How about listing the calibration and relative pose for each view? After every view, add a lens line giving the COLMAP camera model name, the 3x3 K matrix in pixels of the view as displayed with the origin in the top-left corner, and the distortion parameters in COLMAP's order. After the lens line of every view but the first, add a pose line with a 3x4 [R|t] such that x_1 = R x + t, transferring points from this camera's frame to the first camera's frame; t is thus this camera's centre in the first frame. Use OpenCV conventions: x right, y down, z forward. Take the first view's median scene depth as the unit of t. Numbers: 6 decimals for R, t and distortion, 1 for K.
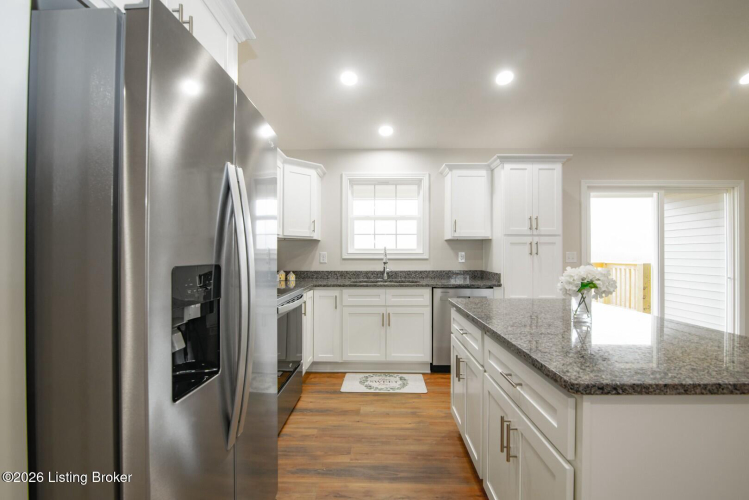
lens RADIAL K [[353.7, 0, 372.6], [0, 353.7, 251.3], [0, 0, 1]] dist [-0.015297, 0.001414]
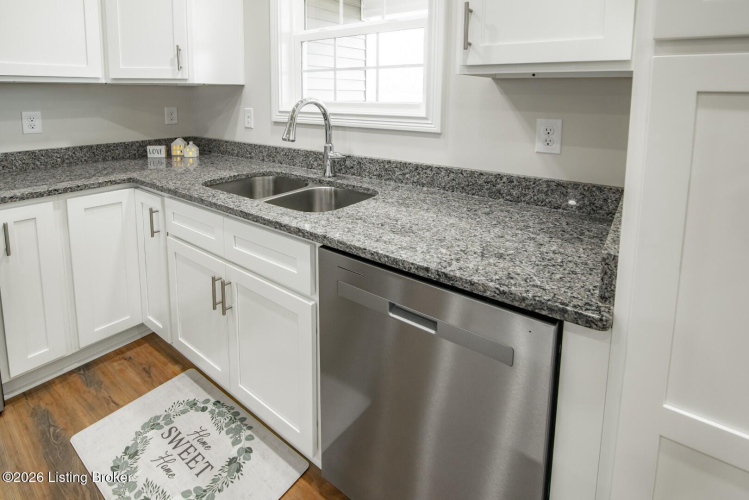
lens RADIAL K [[353.7, 0, 364.1], [0, 353.7, 150.2], [0, 0, 1]] dist [-0.015297, 0.001414]
pose [[0.815330, 0.093615, -0.571379, 0.330994], [0.000332, 0.986767, 0.162146, -0.021549], [0.578997, -0.132392, 0.804509, 0.730717]]
